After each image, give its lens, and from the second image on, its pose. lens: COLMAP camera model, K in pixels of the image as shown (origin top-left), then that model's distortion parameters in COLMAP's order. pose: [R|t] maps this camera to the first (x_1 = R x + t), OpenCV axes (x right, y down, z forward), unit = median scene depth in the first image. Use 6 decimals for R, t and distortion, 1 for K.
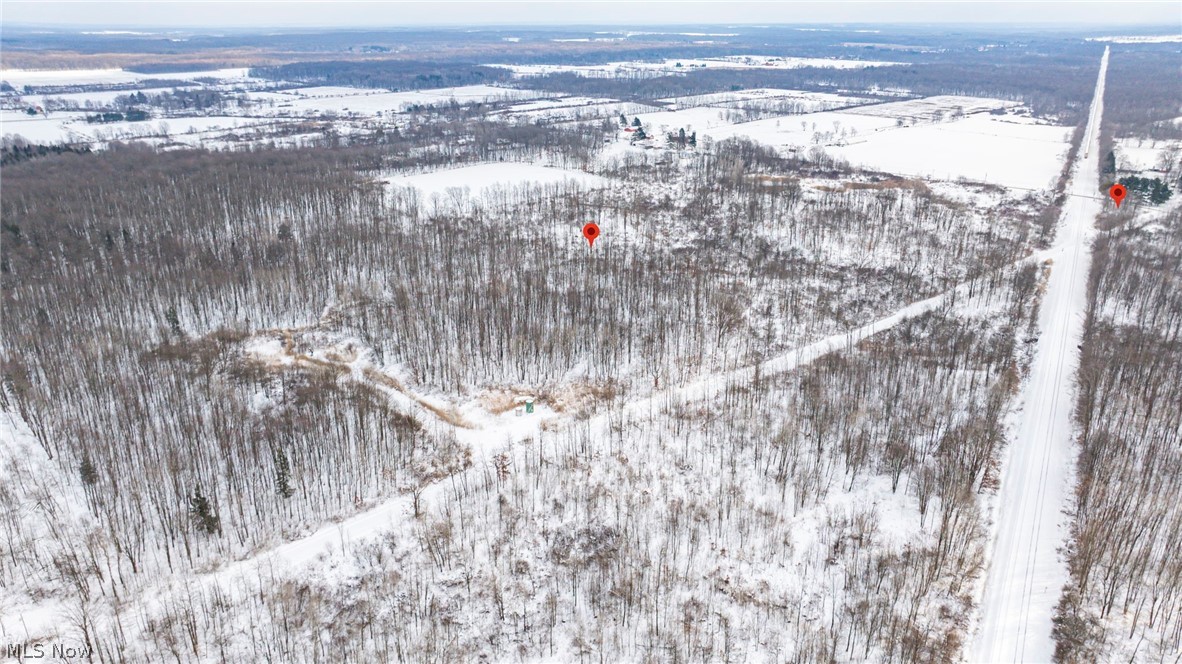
lens RADIAL K [[827.1, 0, 591.0], [0, 827.1, 332.0], [0, 0, 1]] dist [-0.039942, 0.039013]
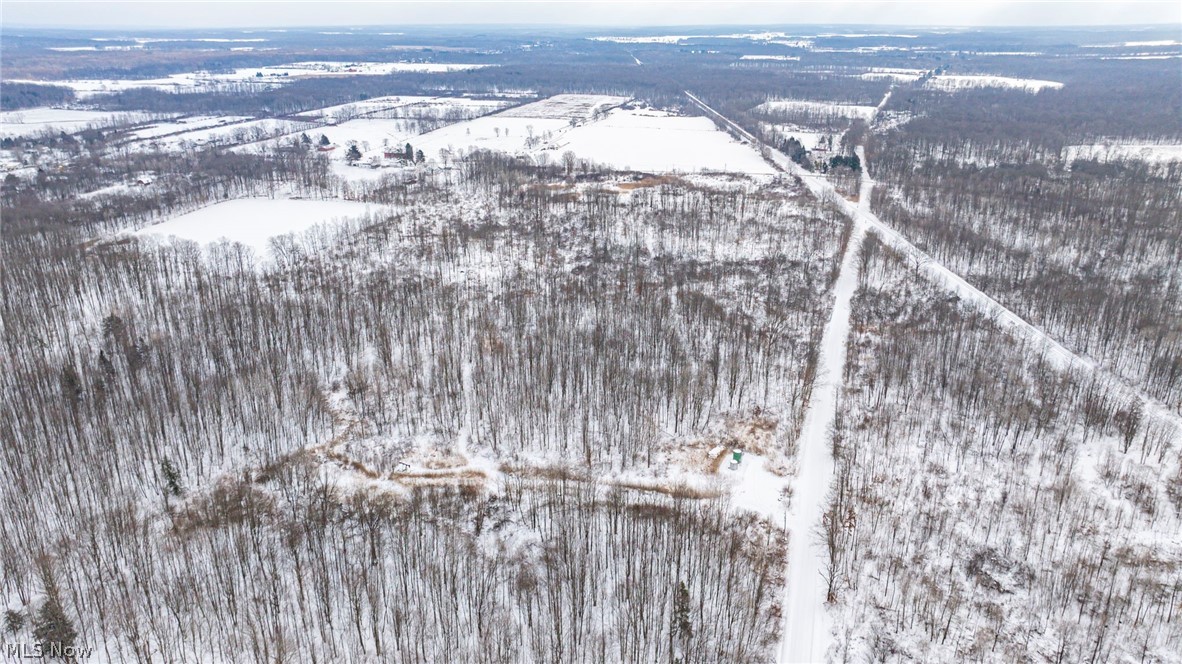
lens RADIAL K [[827.1, 0, 591.0], [0, 827.1, 332.0], [0, 0, 1]] dist [-0.039942, 0.039013]
pose [[0.846838, -0.184926, 0.498666, -0.172727], [0.186295, 0.981342, 0.047555, -0.032288], [-0.498156, 0.052628, 0.865489, 0.072304]]
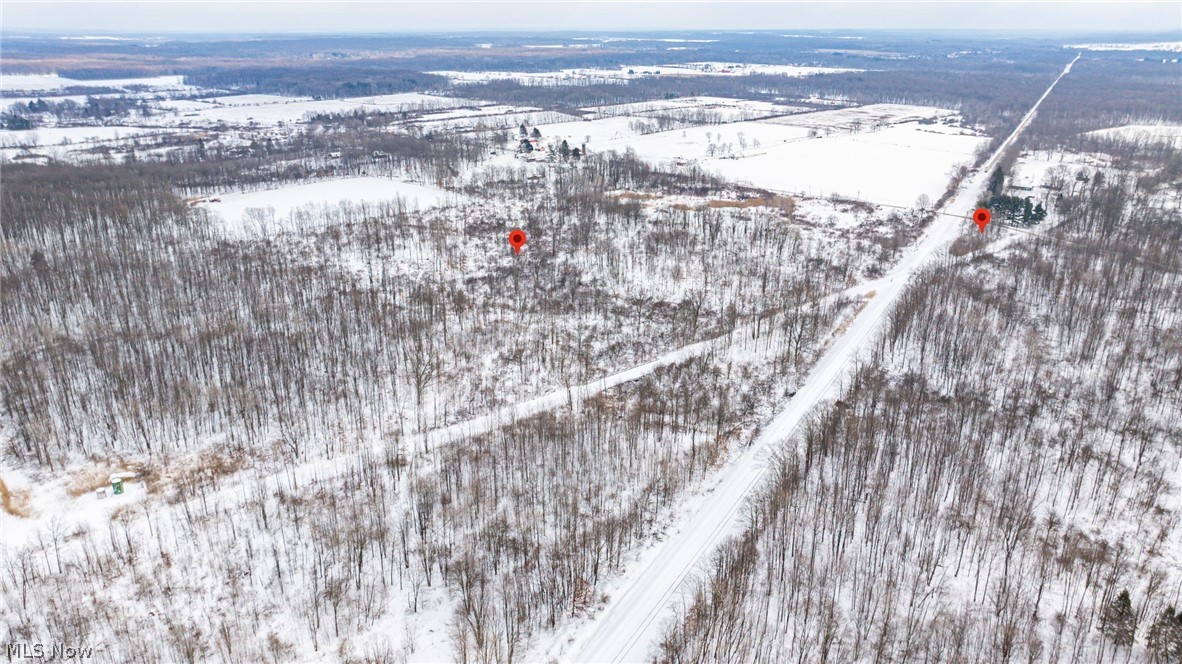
lens RADIAL K [[827.1, 0, 591.0], [0, 827.1, 332.0], [0, 0, 1]] dist [-0.039942, 0.039013]
pose [[0.999997, 0.000236, 0.002619, 0.107362], [-0.000219, 0.999978, -0.006701, -0.016399], [-0.002621, 0.006700, 0.999974, 0.044065]]
